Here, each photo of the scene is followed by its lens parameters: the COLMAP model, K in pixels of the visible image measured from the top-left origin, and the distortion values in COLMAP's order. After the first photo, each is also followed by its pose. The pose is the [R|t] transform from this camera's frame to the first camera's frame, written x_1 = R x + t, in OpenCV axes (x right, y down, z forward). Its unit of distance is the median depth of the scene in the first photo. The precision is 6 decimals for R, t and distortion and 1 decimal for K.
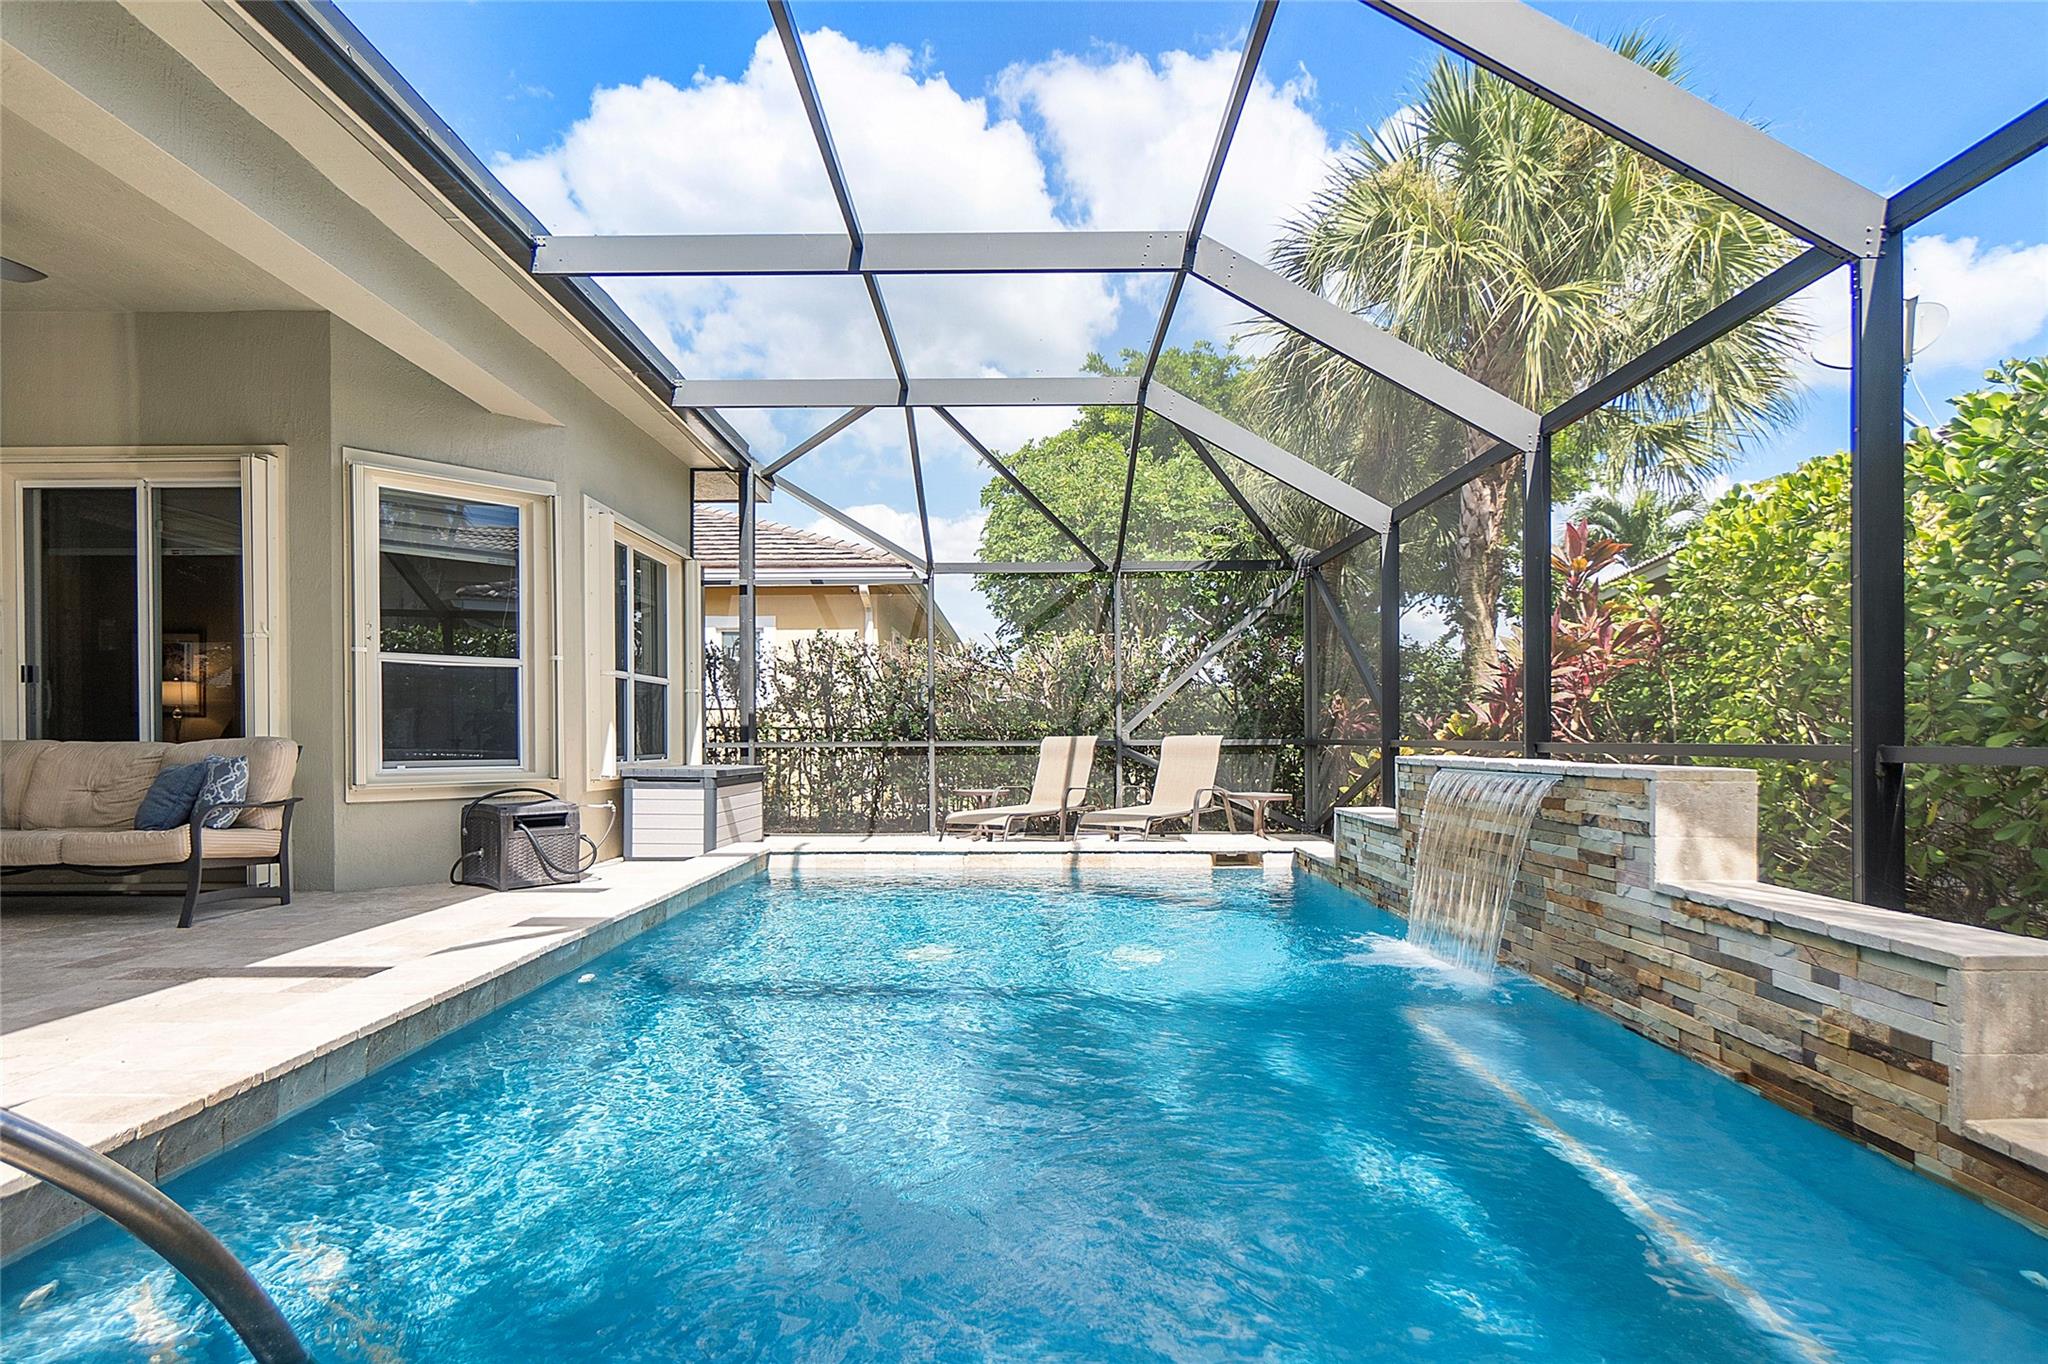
lens RADIAL K [[987.0, 0, 1021.2], [0, 987.0, 768.1], [0, 0, 1]] dist [0.001520, -0.000022]
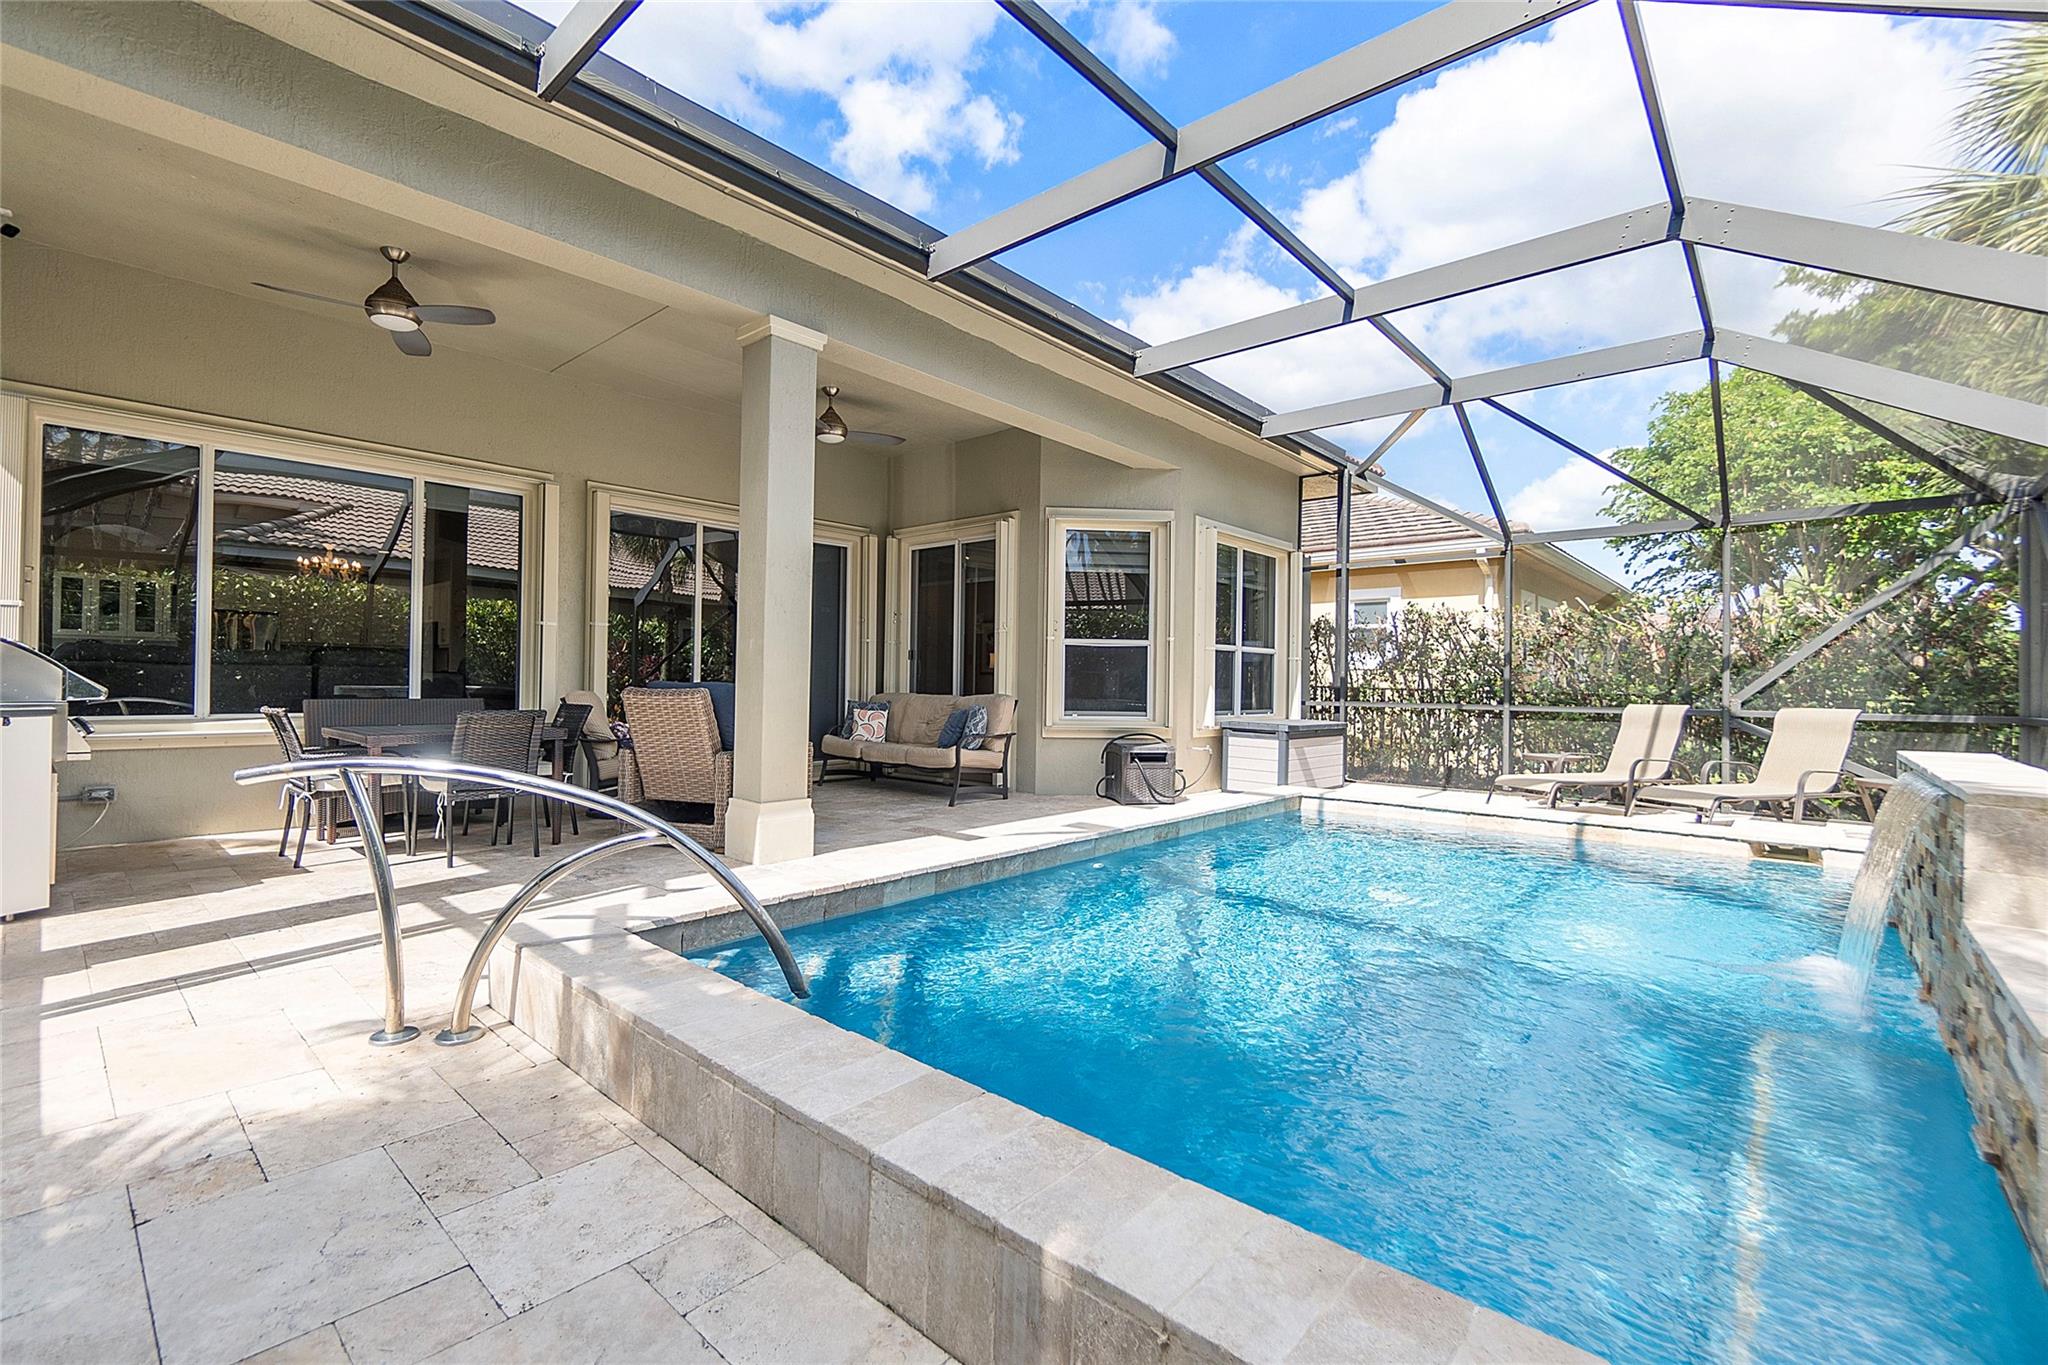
lens RADIAL K [[882.9, 0, 1038.1], [0, 882.9, 697.8], [0, 0, 1]] dist [-0.009078, 0.001343]
pose [[0.755095, 0.022838, -0.655218, 0.200758], [-0.034738, 0.999383, -0.005198, -0.017942], [0.654695, 0.026686, 0.755422, -0.040923]]
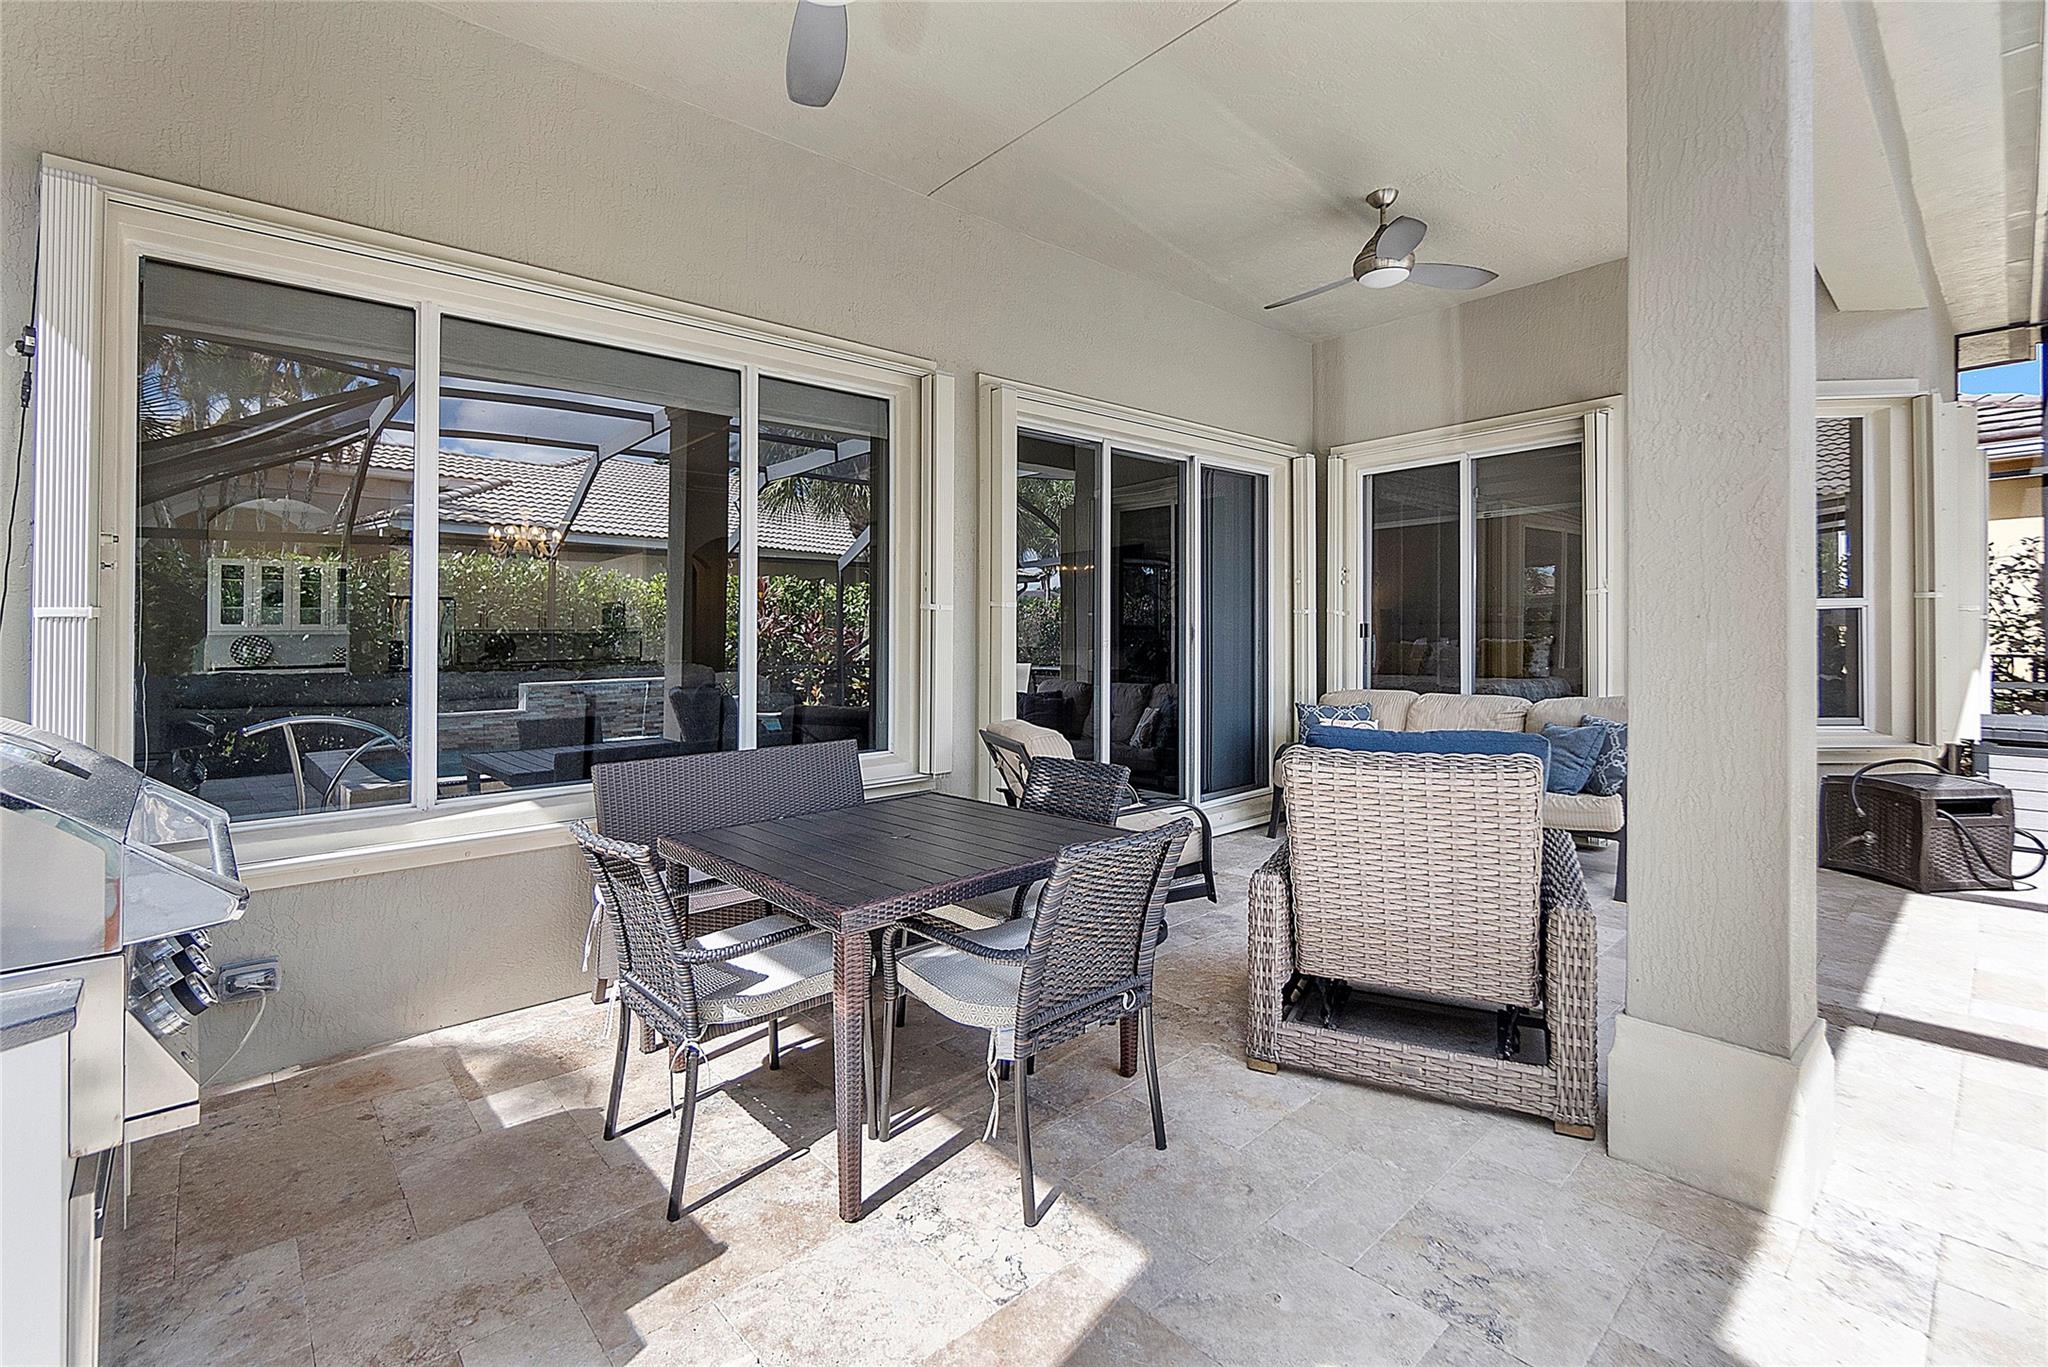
lens RADIAL K [[882.9, 0, 1048.1], [0, 882.9, 632.9], [0, 0, 1]] dist [-0.009078, 0.001343]
pose [[0.691012, -0.014863, -0.722691, -0.472173], [-0.005746, 0.999644, -0.026053, -0.060111], [0.722821, 0.022156, 0.690680, -0.009874]]
